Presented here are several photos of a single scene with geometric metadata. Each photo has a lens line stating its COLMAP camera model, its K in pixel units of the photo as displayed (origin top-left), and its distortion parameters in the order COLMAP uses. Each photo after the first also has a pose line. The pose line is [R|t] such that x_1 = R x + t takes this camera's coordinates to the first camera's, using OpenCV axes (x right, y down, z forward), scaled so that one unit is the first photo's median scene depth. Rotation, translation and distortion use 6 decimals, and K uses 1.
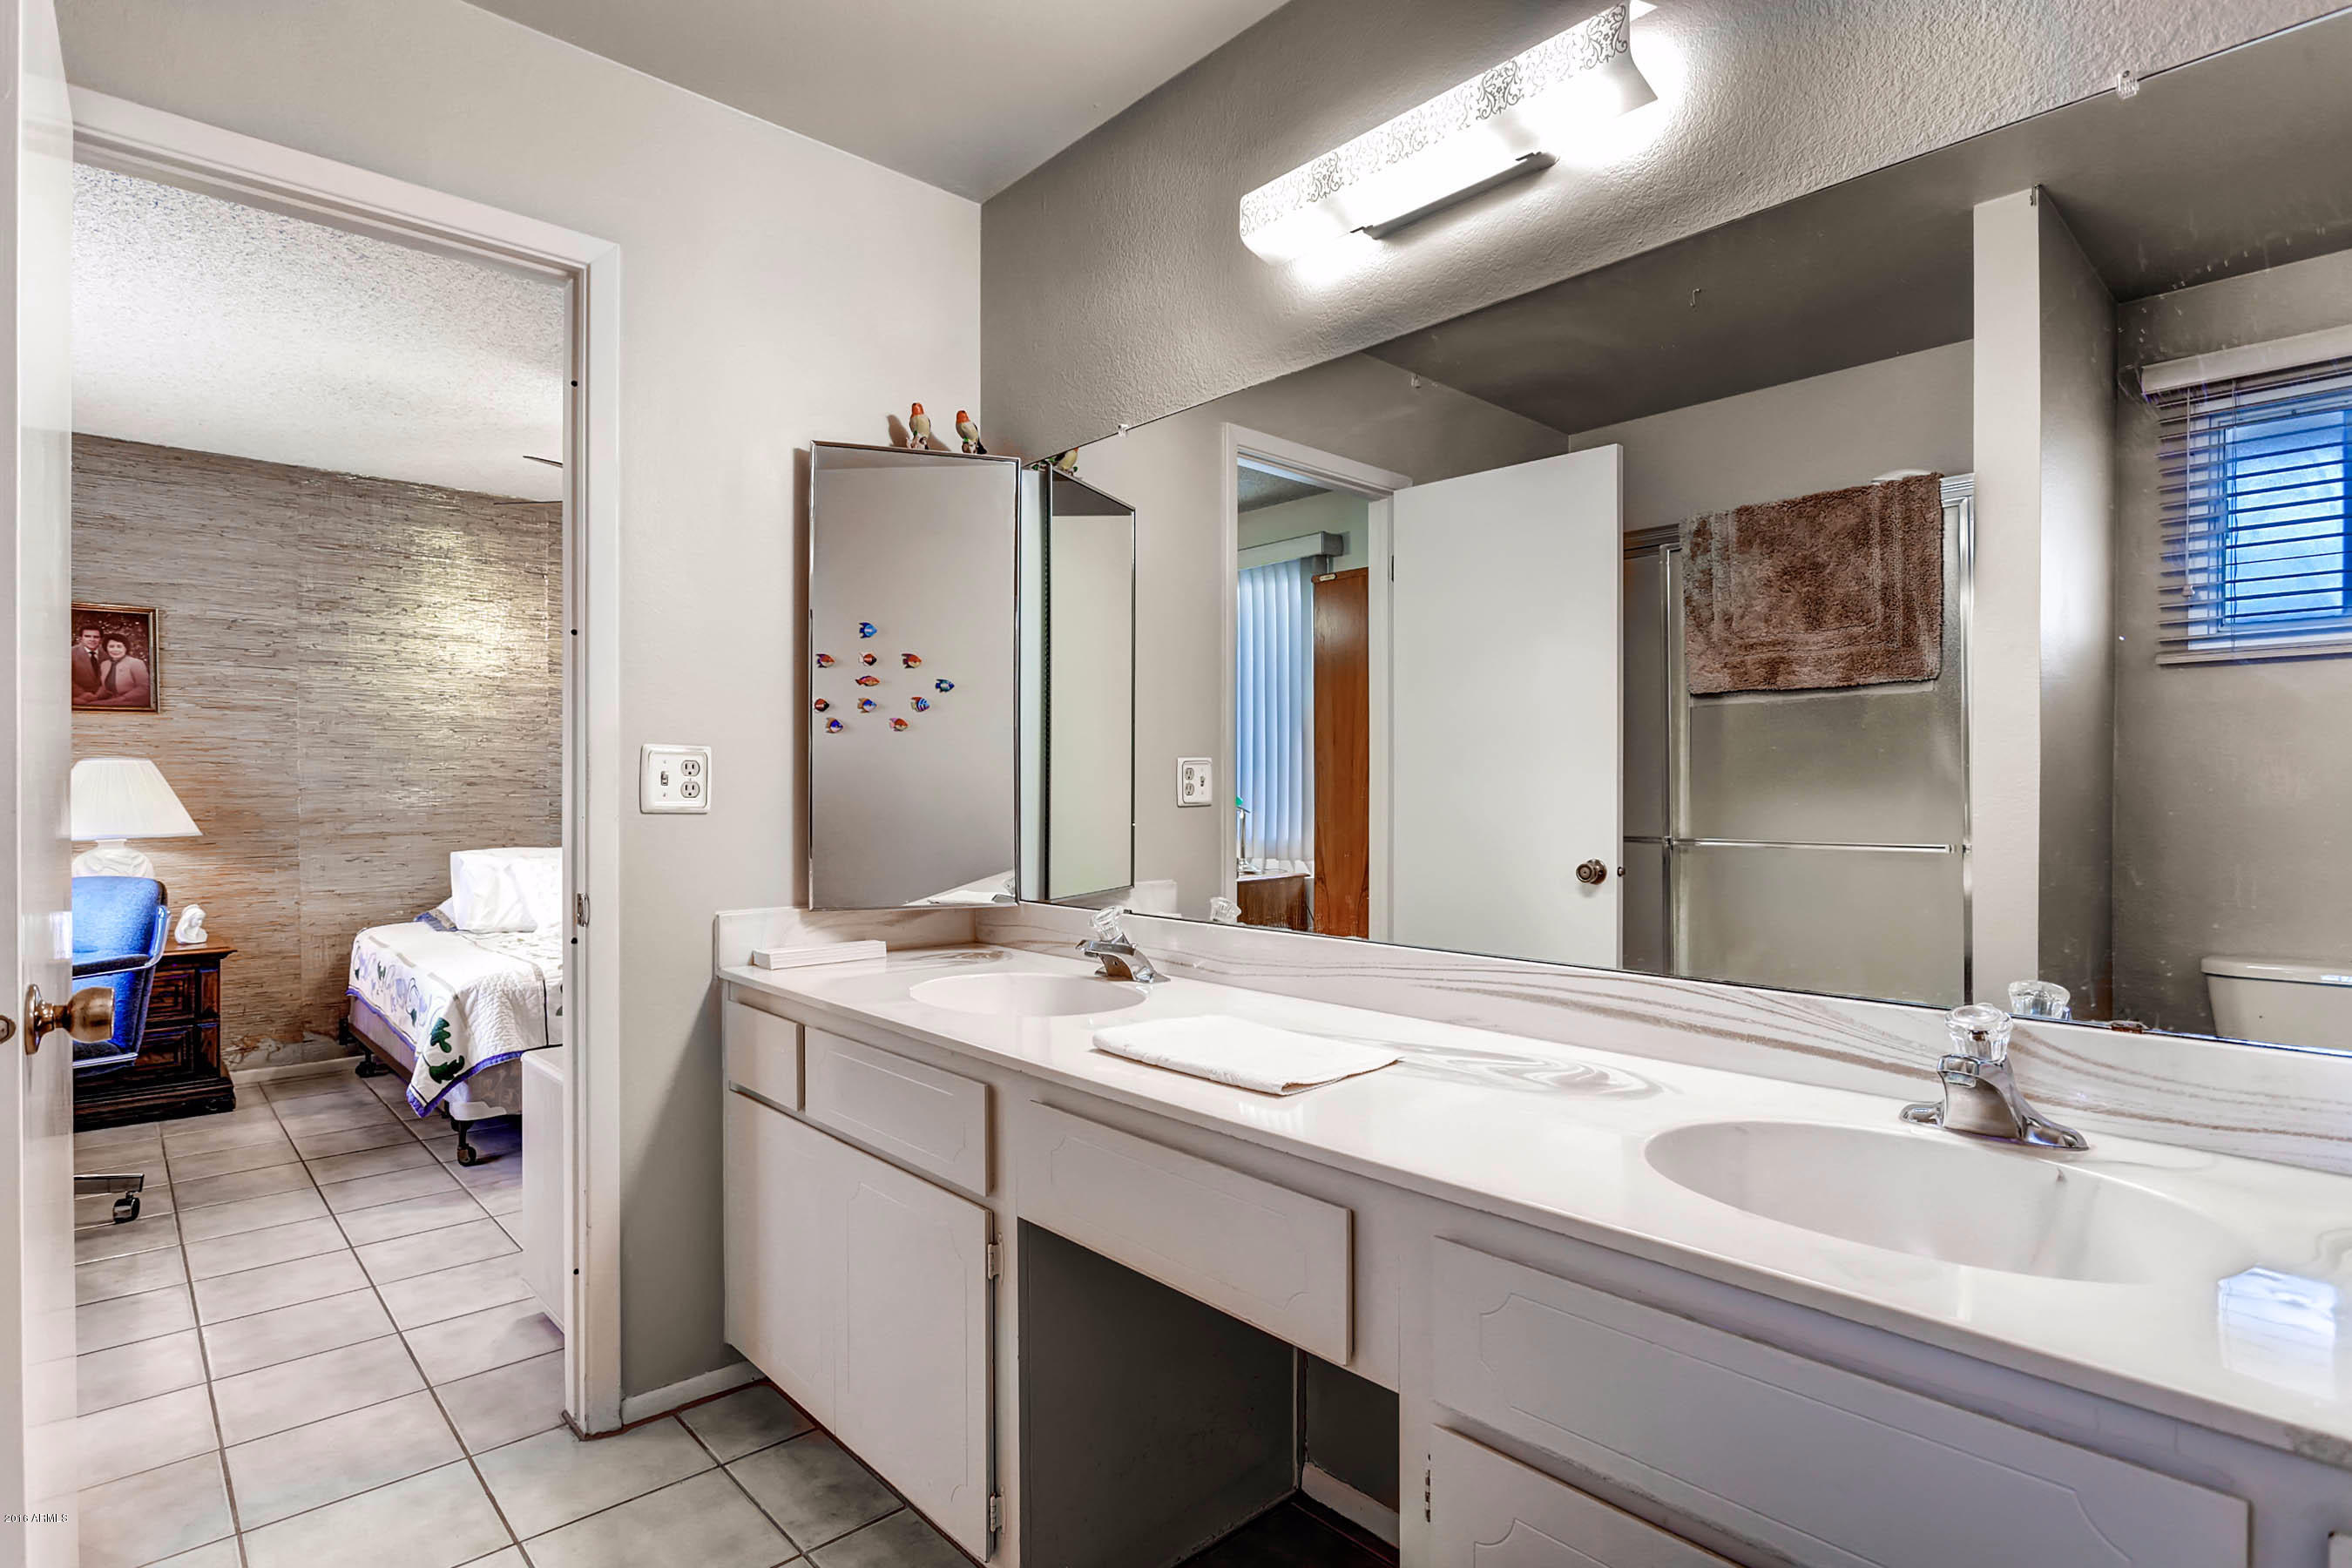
lens RADIAL K [[1130.3, 0, 1122.9], [0, 1130.3, 792.9], [0, 0, 1]] dist [-0.005171, 0.001968]
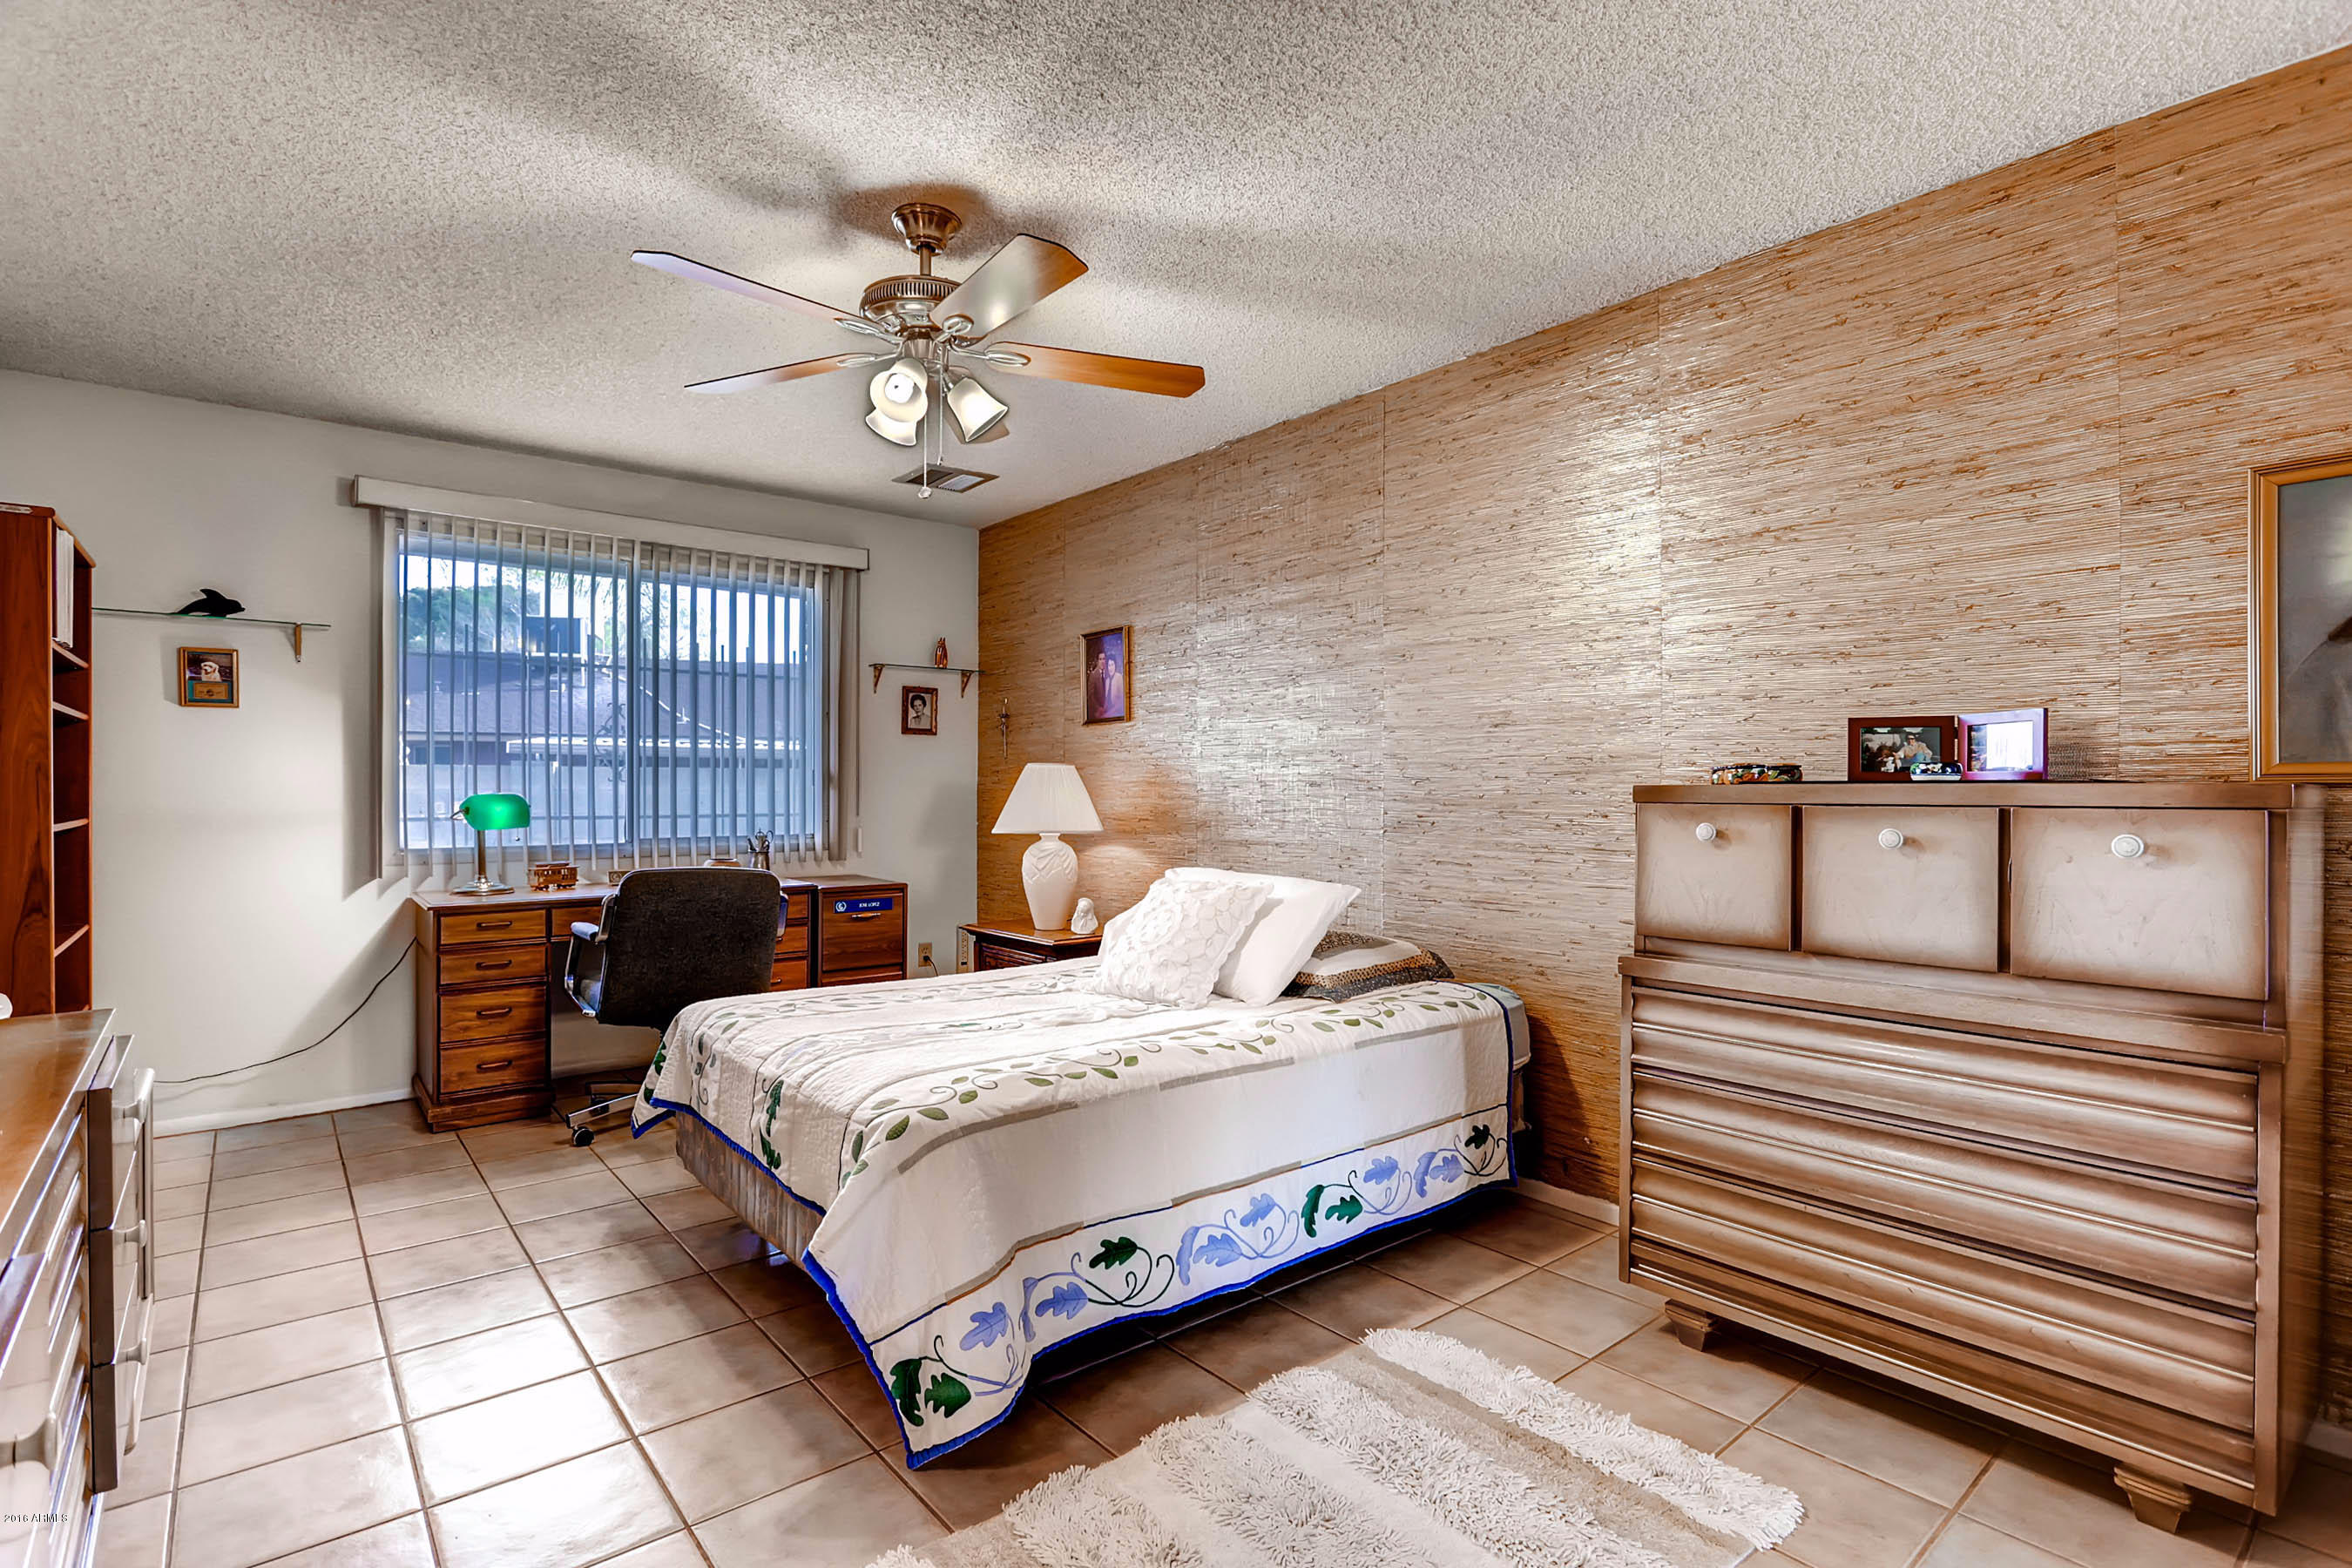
lens RADIAL K [[1130.3, 0, 1180.3], [0, 1130.3, 782.6], [0, 0, 1]] dist [-0.005171, 0.001968]
pose [[-0.038148, 0.002646, -0.999269, 0.237943], [0.003402, 0.999991, 0.002518, -0.012738], [0.999266, -0.003304, -0.038156, 1.057212]]
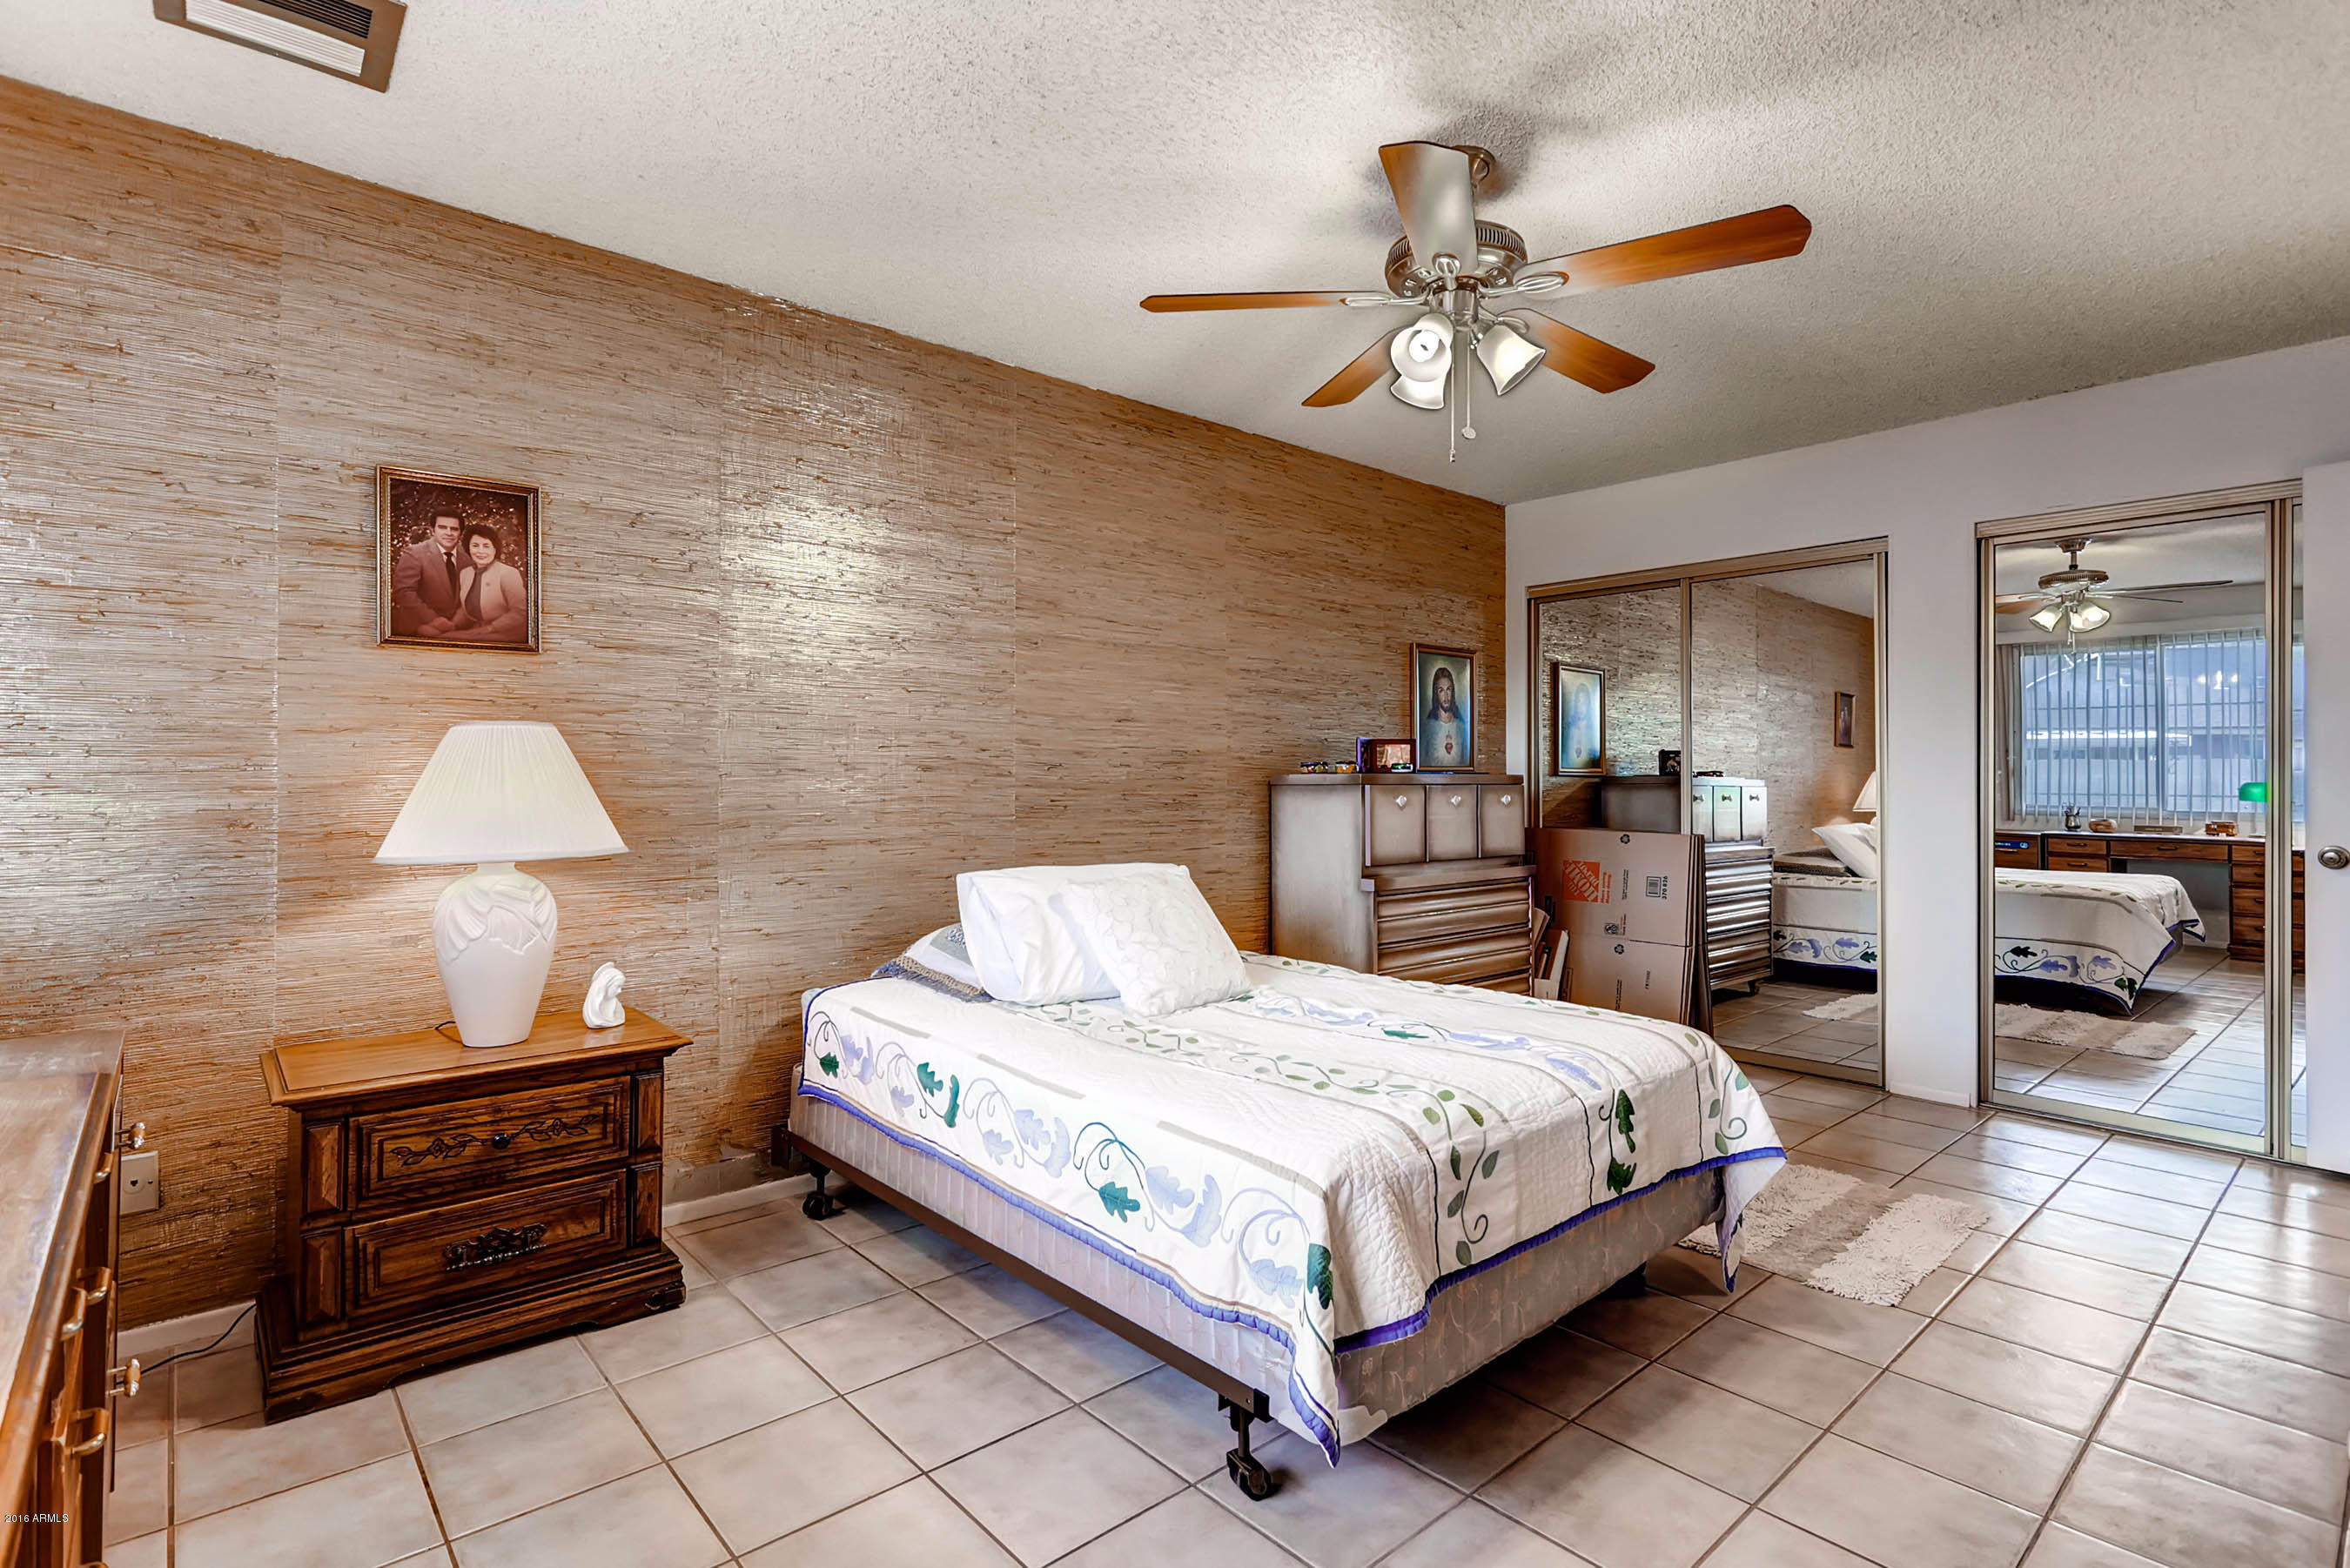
lens RADIAL K [[1129.2, 0, 1180.5], [0, 1129.2, 766.2], [0, 0, 1]] dist [-0.005171, 0.001968]
pose [[0.999932, 0.011549, -0.001722, -0.477966], [-0.011559, 0.999915, -0.006078, -0.007926], [0.001652, 0.006098, 0.999980, 0.357374]]
